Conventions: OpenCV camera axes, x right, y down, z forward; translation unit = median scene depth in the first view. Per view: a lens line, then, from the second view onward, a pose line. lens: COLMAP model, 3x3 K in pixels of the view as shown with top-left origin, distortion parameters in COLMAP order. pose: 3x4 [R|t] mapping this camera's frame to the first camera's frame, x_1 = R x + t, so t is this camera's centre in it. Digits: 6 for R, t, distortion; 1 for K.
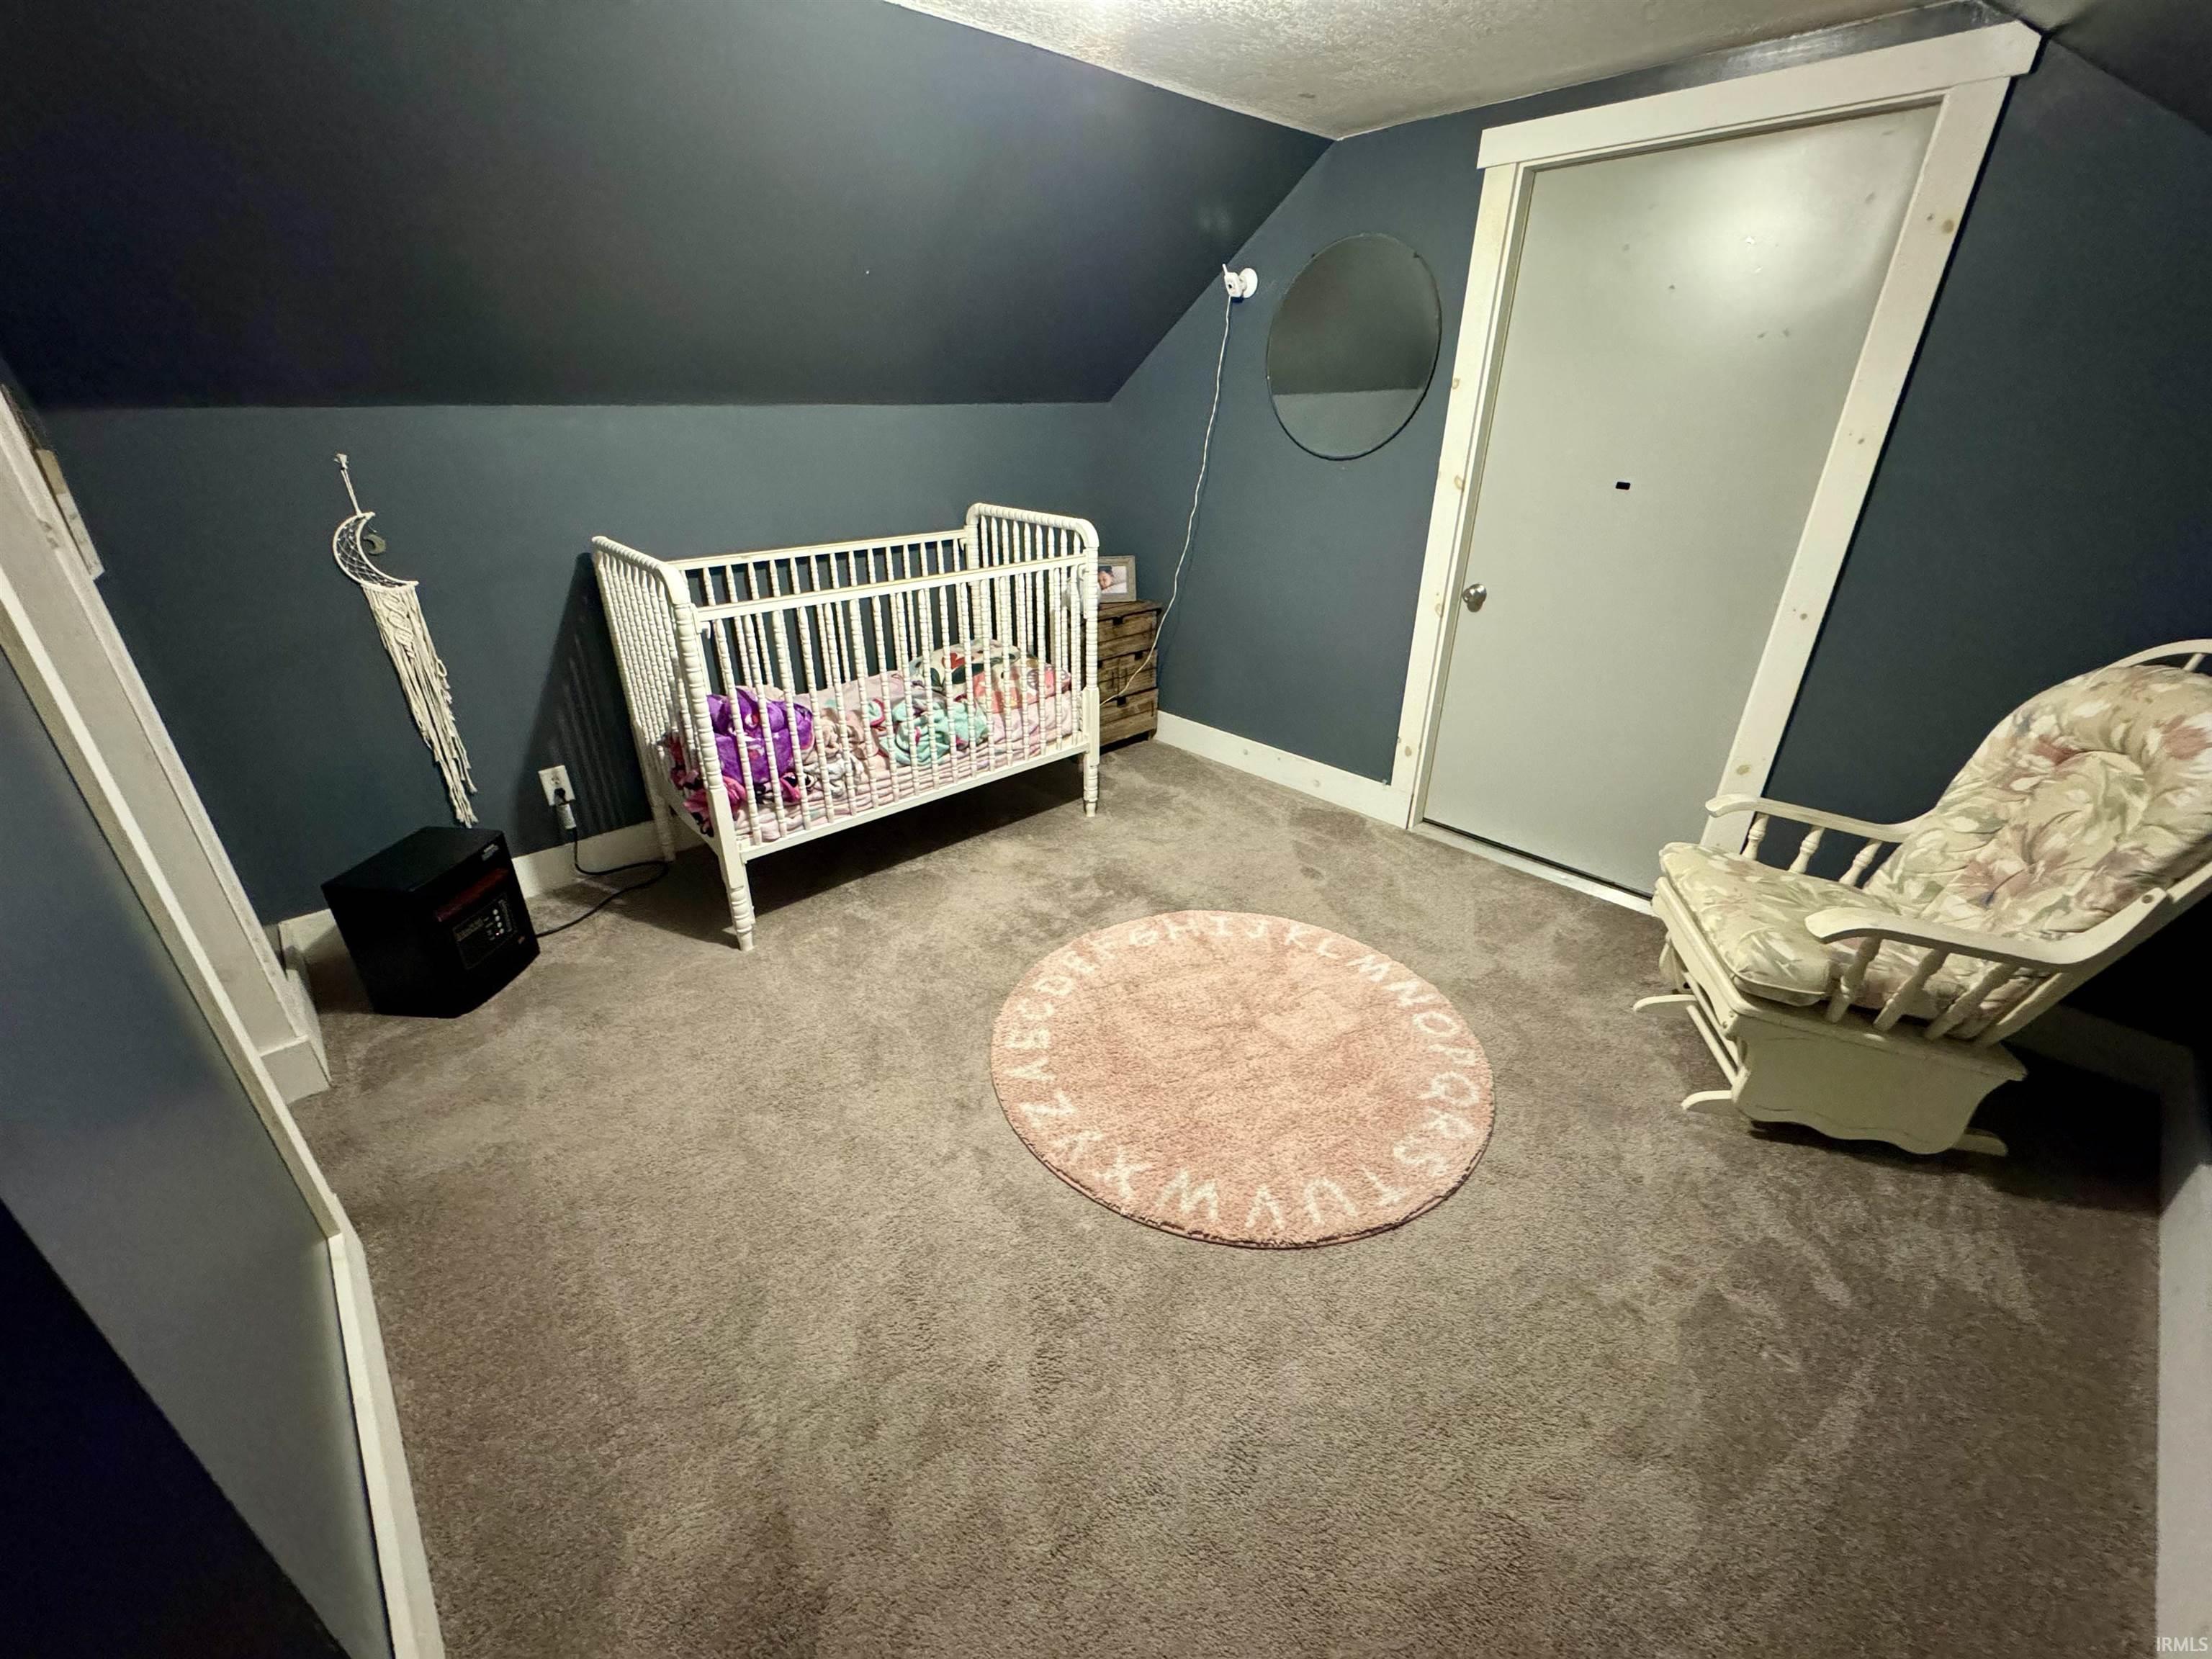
lens RADIAL K [[881.9, 0, 1106.0], [0, 881.9, 829.5], [0, 0, 1]] dist [-0.004720, 0.000394]
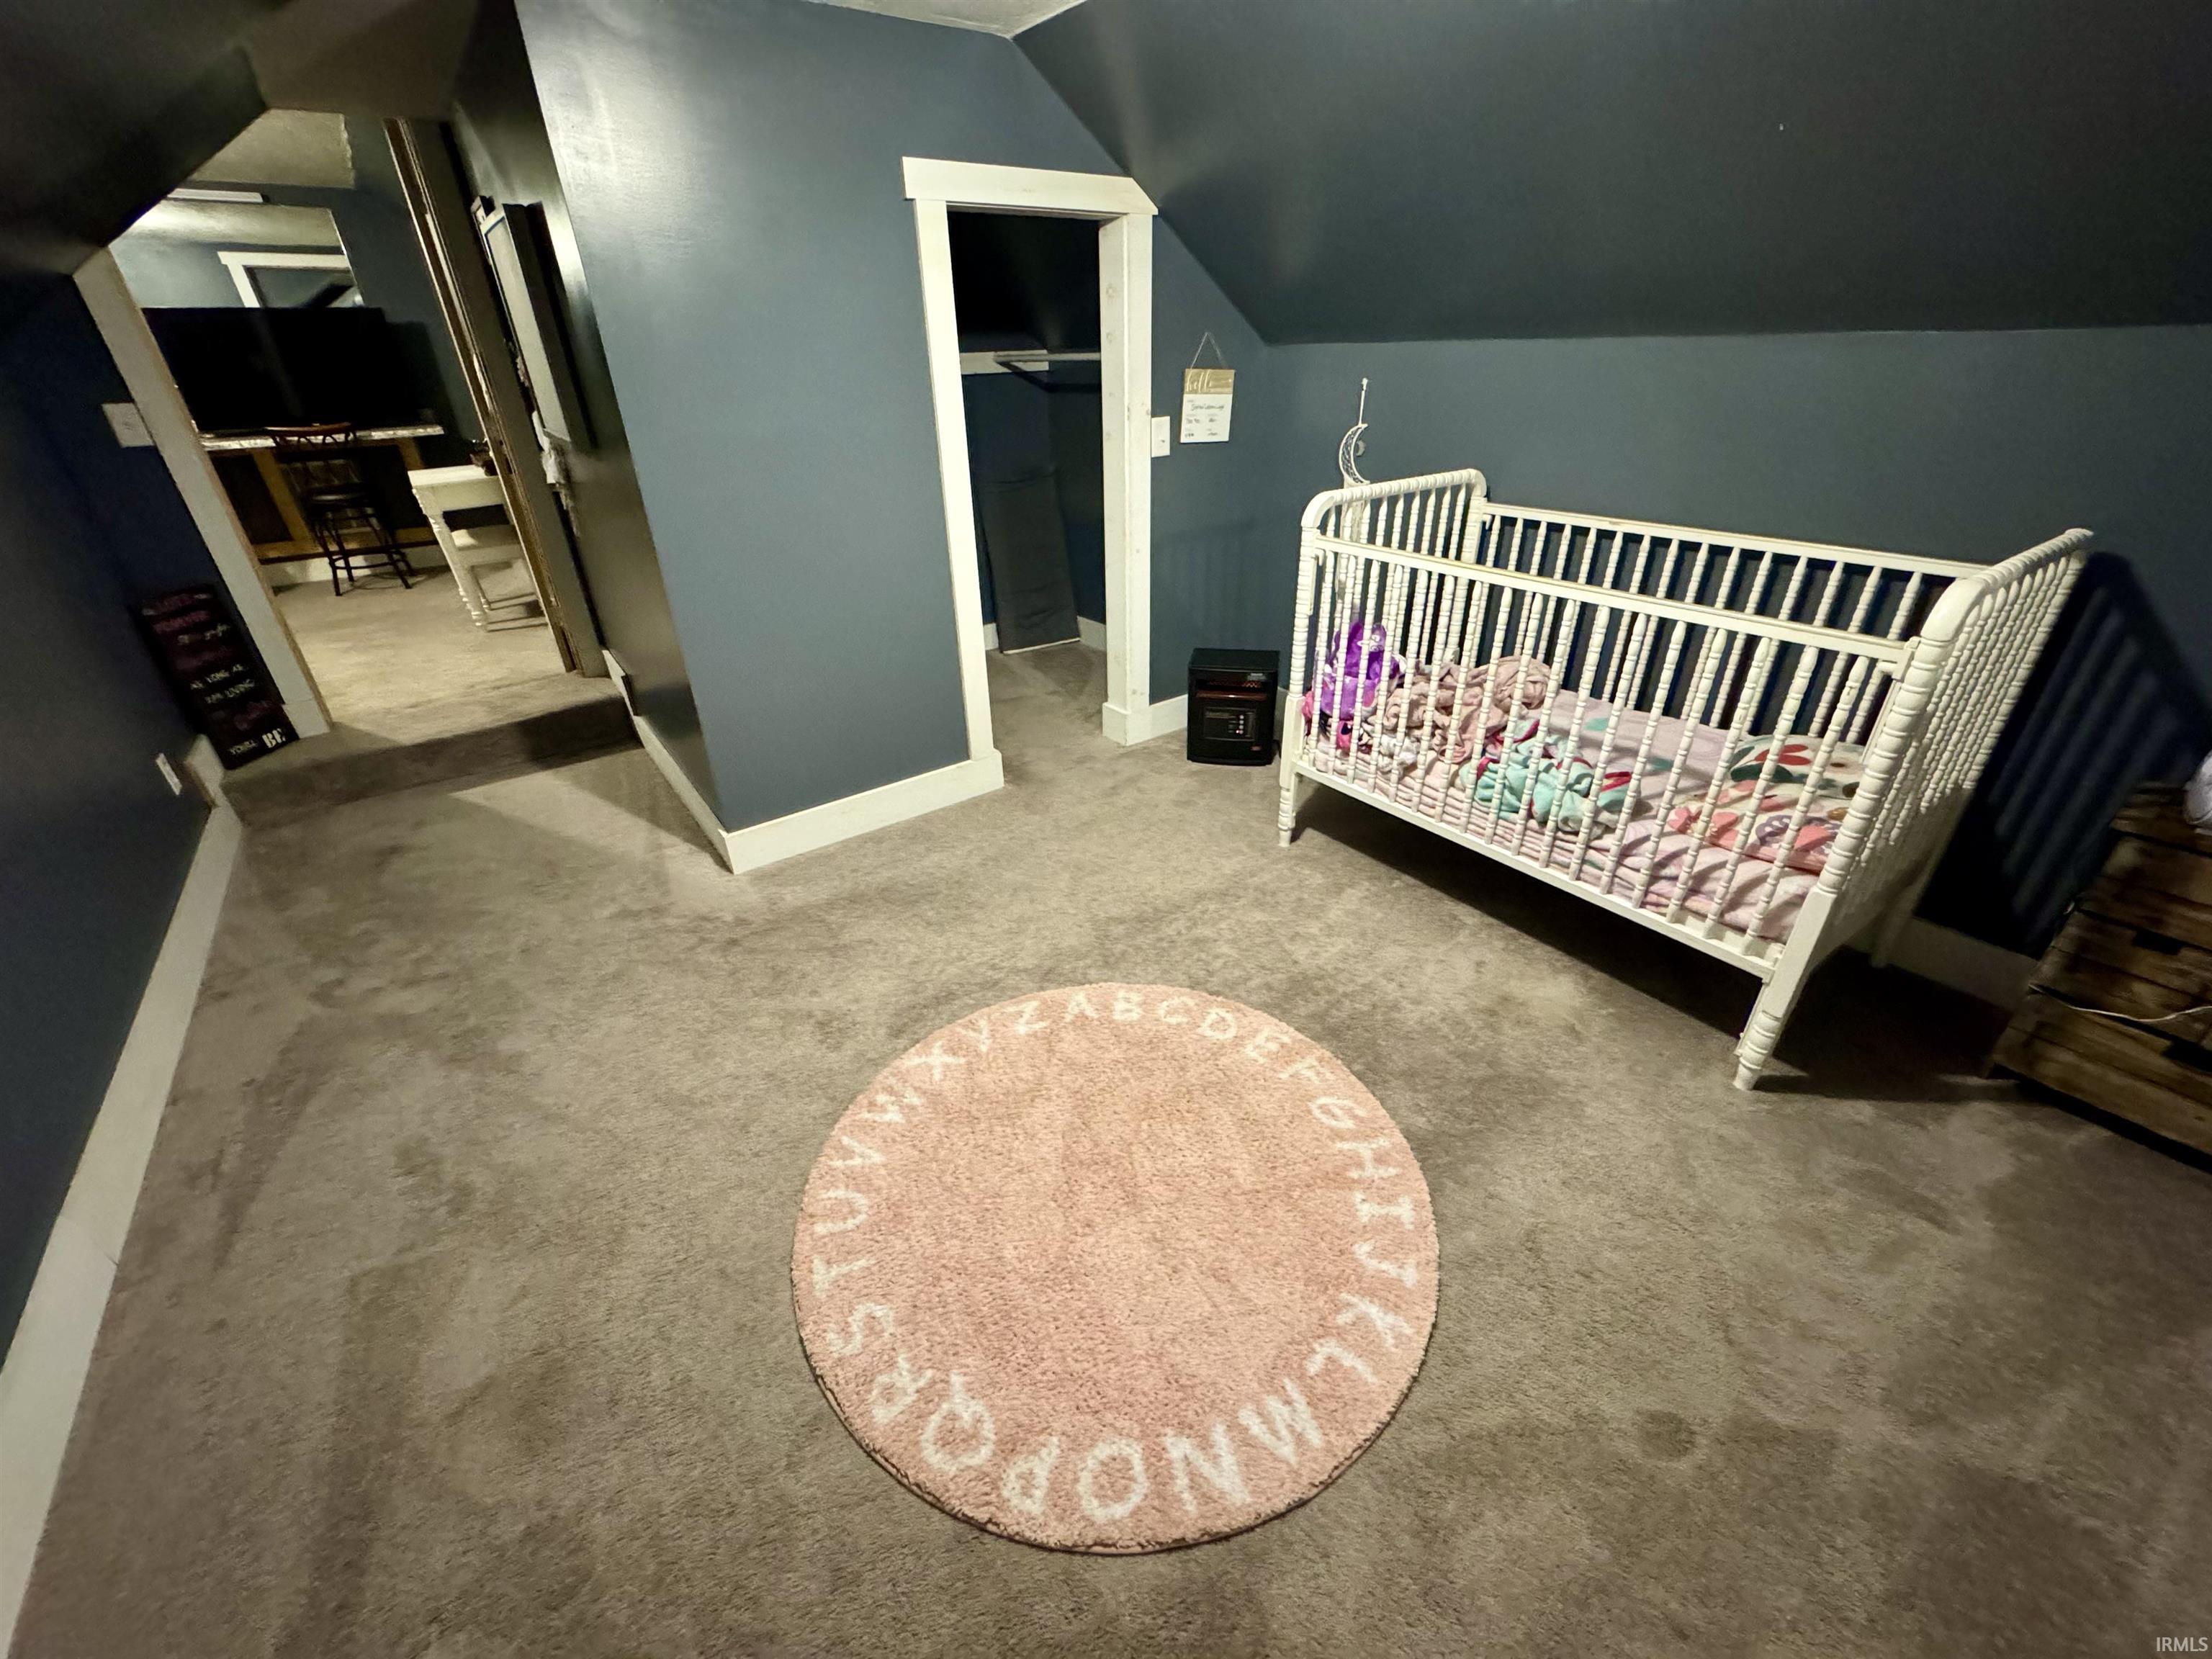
lens RADIAL K [[881.9, 0, 1106.0], [0, 881.9, 829.5], [0, 0, 1]] dist [-0.004720, 0.000394]
pose [[-0.119188, 0.470904, -0.874096, 0.584444], [-0.421364, 0.773168, 0.473986, -0.312317], [0.899025, 0.424806, 0.106270, 0.676965]]
